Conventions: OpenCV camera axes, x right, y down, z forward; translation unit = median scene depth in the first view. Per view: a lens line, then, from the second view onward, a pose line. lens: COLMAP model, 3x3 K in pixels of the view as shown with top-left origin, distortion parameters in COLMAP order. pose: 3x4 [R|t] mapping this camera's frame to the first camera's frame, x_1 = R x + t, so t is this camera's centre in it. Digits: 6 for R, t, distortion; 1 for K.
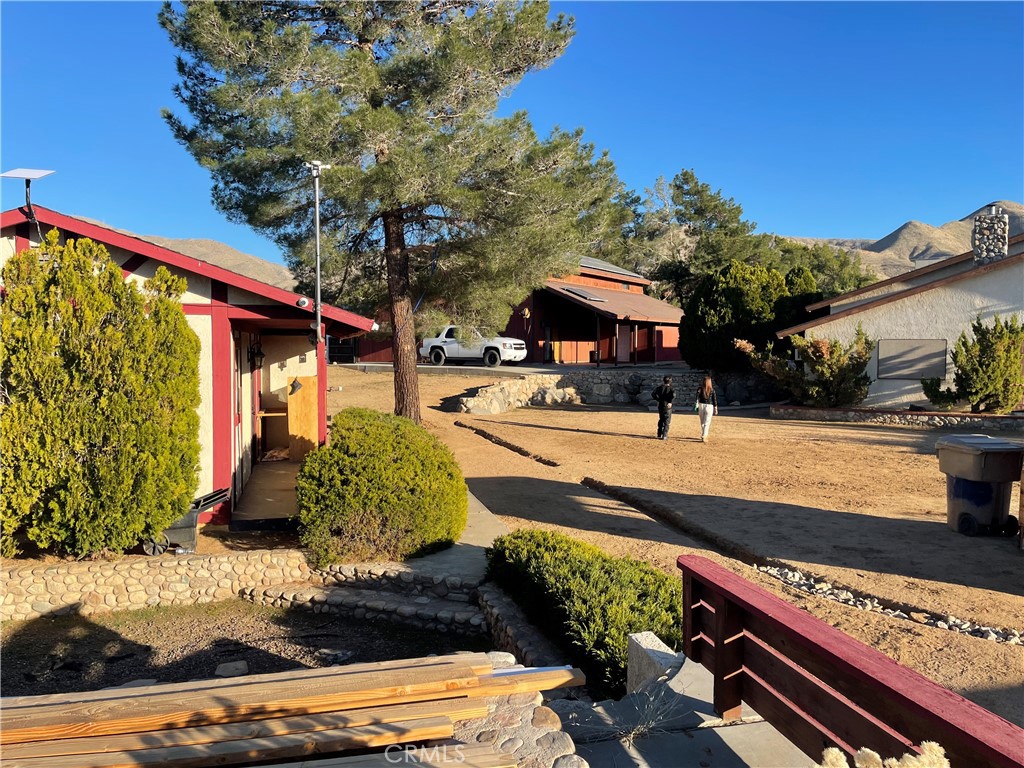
lens RADIAL K [[782.9, 0, 508.2], [0, 782.9, 379.0], [0, 0, 1]] dist [0.103747, -0.146357]
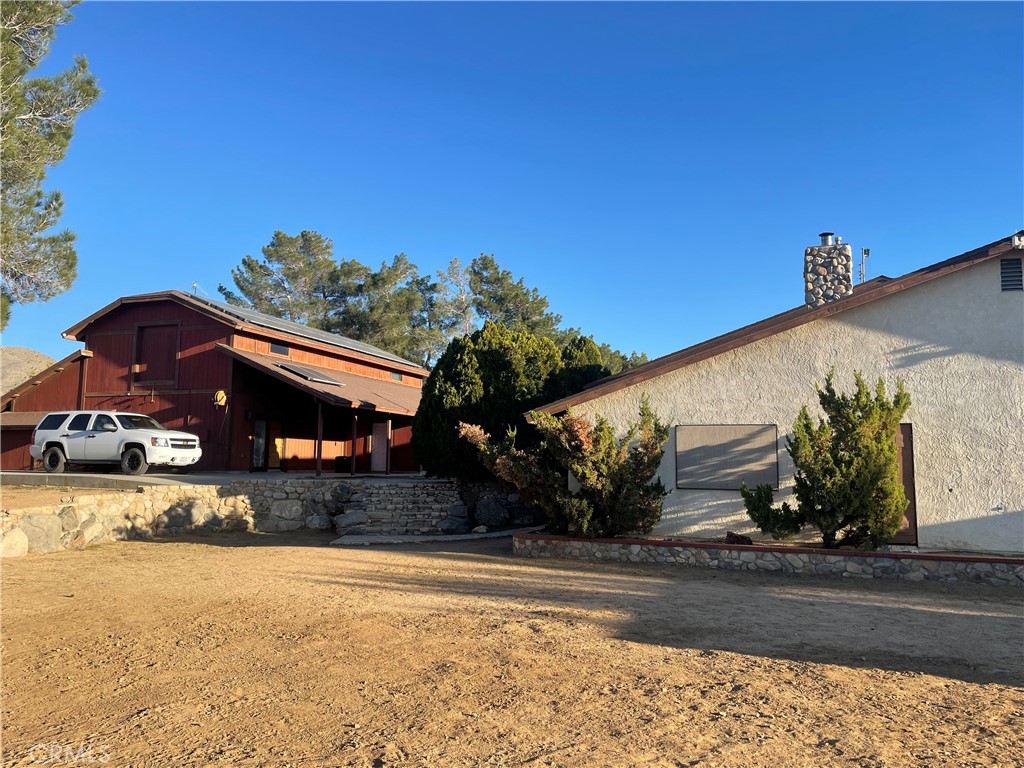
lens RADIAL K [[782.9, 0, 508.2], [0, 782.9, 379.0], [0, 0, 1]] dist [0.103747, -0.146357]
pose [[0.981572, 0.029774, 0.188758, 0.211756], [-0.000797, 0.988417, -0.151762, 0.008022], [-0.191090, 0.148814, 0.970226, 0.406533]]
